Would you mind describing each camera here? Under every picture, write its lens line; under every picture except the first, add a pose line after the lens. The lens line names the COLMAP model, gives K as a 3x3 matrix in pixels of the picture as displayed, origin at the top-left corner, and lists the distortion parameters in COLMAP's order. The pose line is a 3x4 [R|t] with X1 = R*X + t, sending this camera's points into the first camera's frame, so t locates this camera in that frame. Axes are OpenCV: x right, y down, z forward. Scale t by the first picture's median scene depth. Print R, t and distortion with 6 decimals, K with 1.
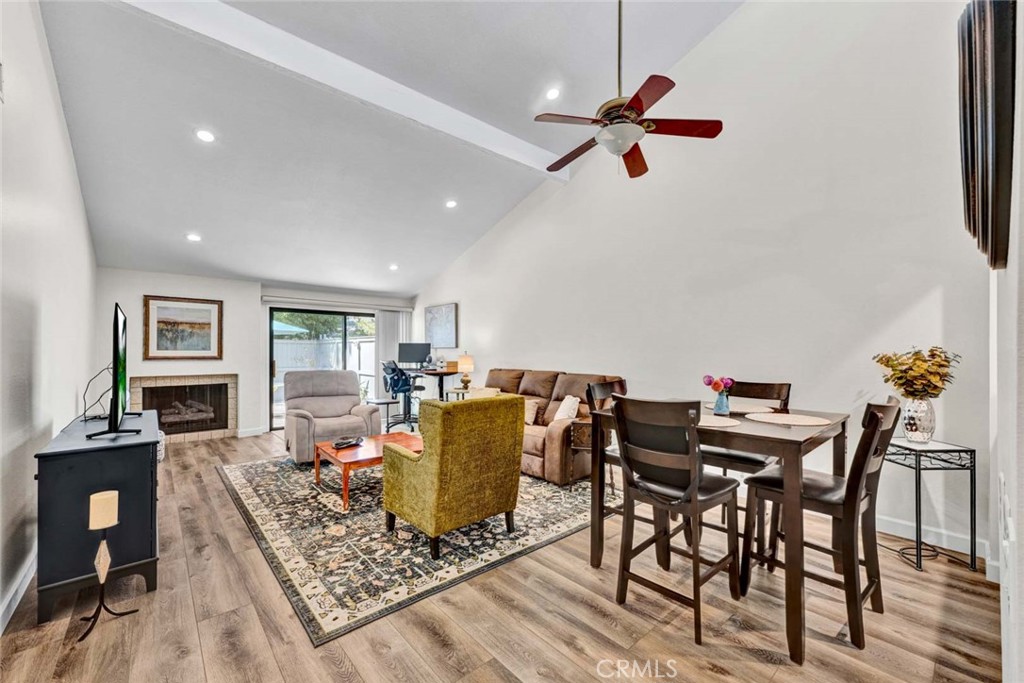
lens RADIAL K [[391.4, 0, 512.6], [0, 391.4, 351.2], [0, 0, 1]] dist [0.000354, -0.000006]
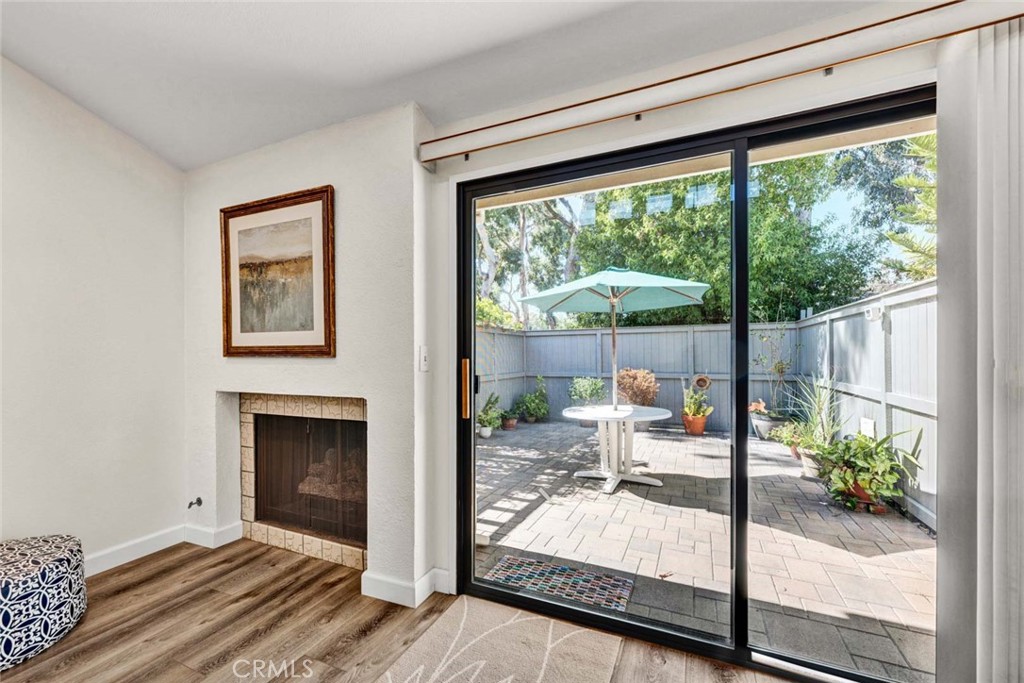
lens RADIAL K [[391.4, 0, 512.6], [0, 391.4, 351.2], [0, 0, 1]] dist [0.000354, -0.000006]
pose [[0.385391, -0.002570, -0.922750, -0.372703], [0.006155, 0.999981, -0.000215, 0.019064], [0.922733, -0.005597, 0.385400, 1.051528]]
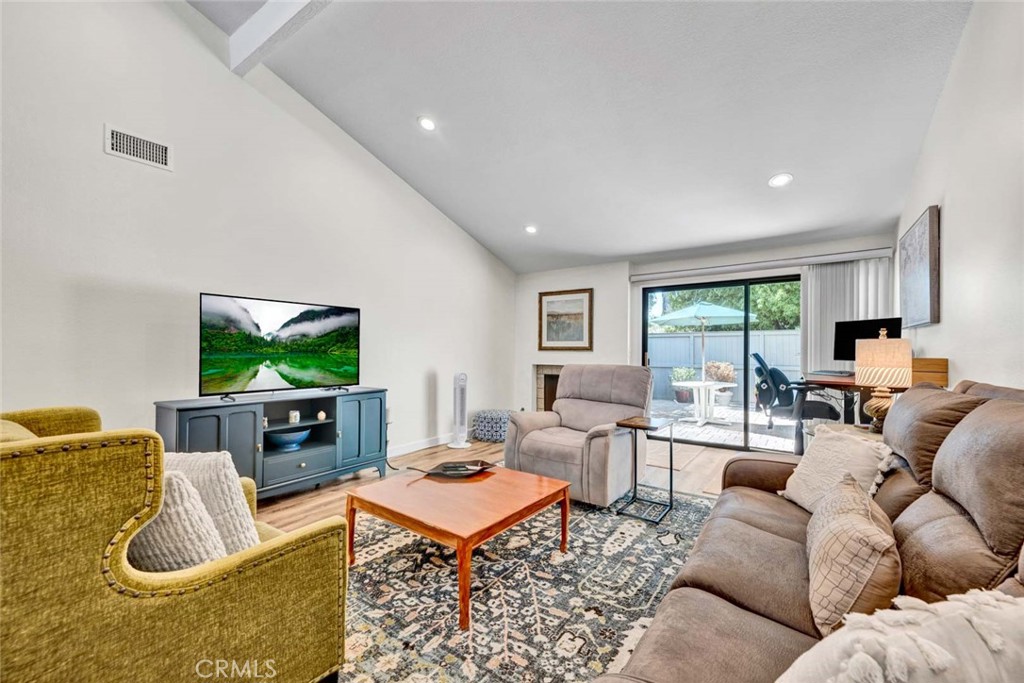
lens RADIAL K [[404.3, 0, 506.7], [0, 404.3, 345.0], [0, 0, 1]] dist [-0.033833, 0.000045]
pose [[0.192709, -0.005897, -0.981238, 0.176611], [-0.001013, 0.999980, -0.006208, 0.014817], [0.981255, 0.002191, 0.192700, 0.633872]]
